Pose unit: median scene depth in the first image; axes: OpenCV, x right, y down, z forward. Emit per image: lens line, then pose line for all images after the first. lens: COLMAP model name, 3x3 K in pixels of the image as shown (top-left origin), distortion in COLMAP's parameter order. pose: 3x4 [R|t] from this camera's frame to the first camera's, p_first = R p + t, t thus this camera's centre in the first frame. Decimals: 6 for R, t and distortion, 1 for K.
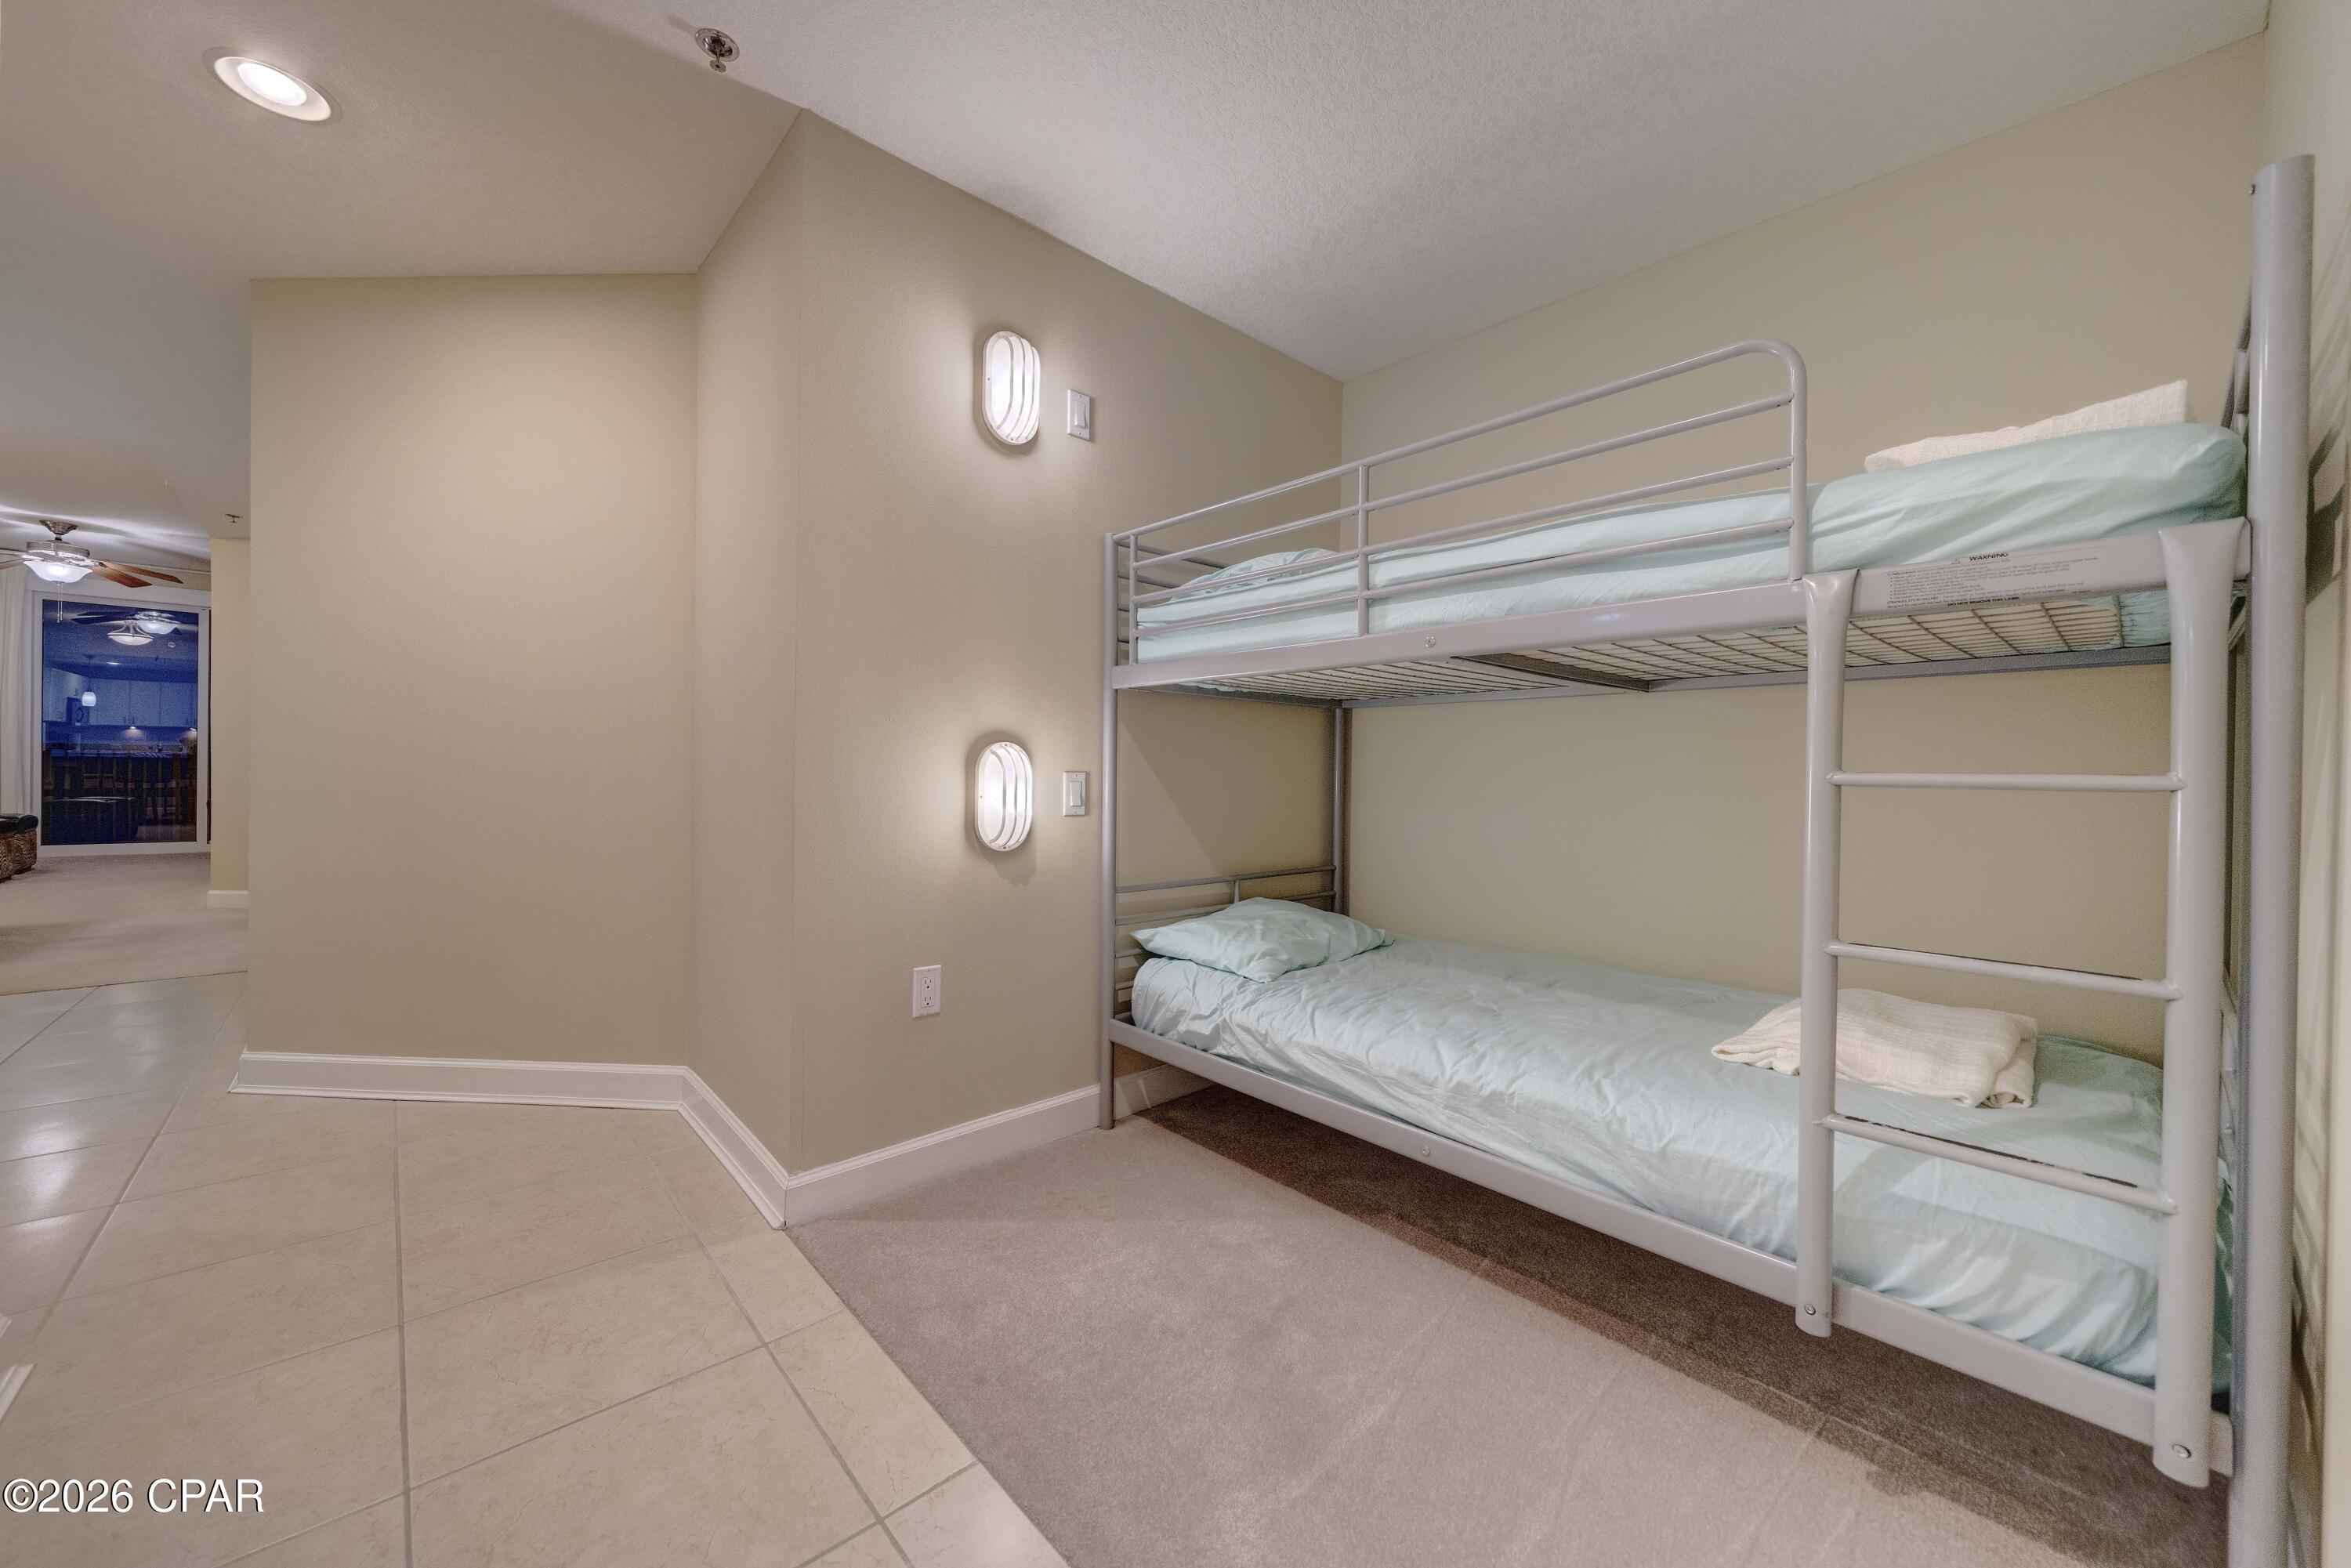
lens RADIAL K [[923.7, 0, 1188.4], [0, 923.7, 776.7], [0, 0, 1]] dist [-0.002166, -0.000251]
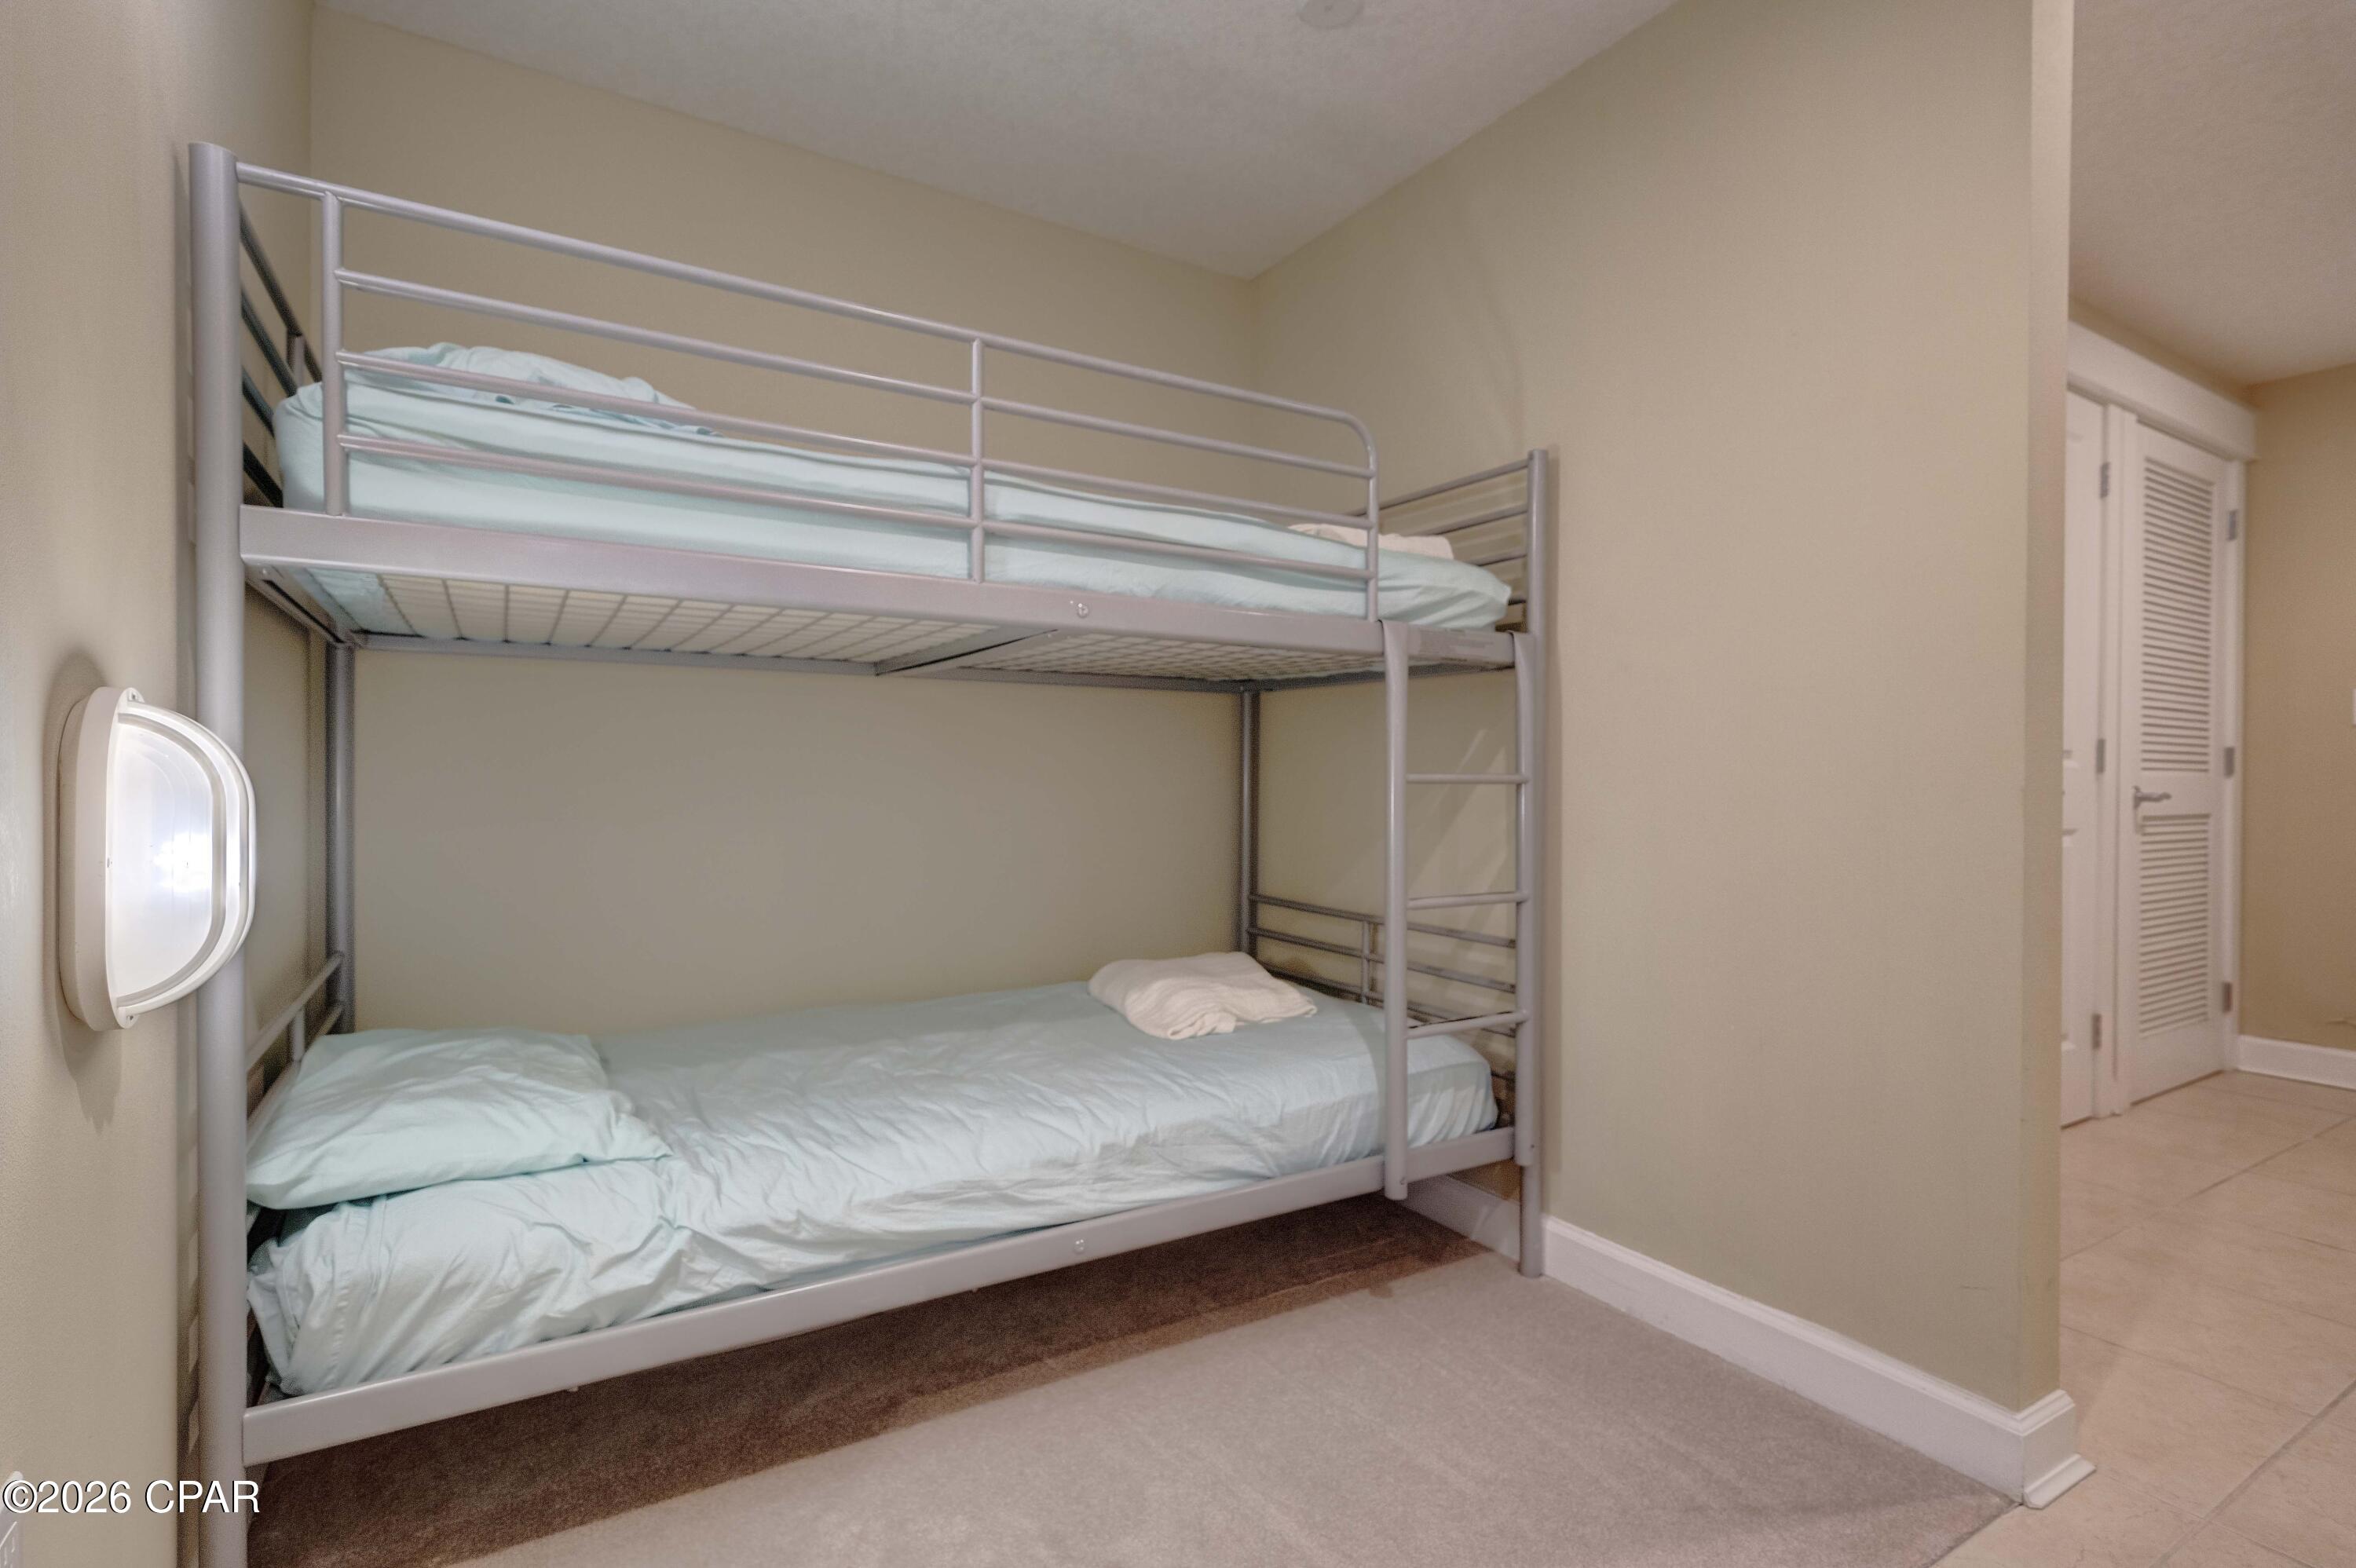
lens RADIAL K [[1145.9, 0, 1195.5], [0, 1145.9, 791.0], [0, 0, 1]] dist [0.000206, -0.000701]
pose [[0.150328, -0.020297, 0.988428, -0.646454], [0.005347, 0.999791, 0.019717, -0.008273], [-0.988622, 0.002321, 0.150405, 0.691173]]
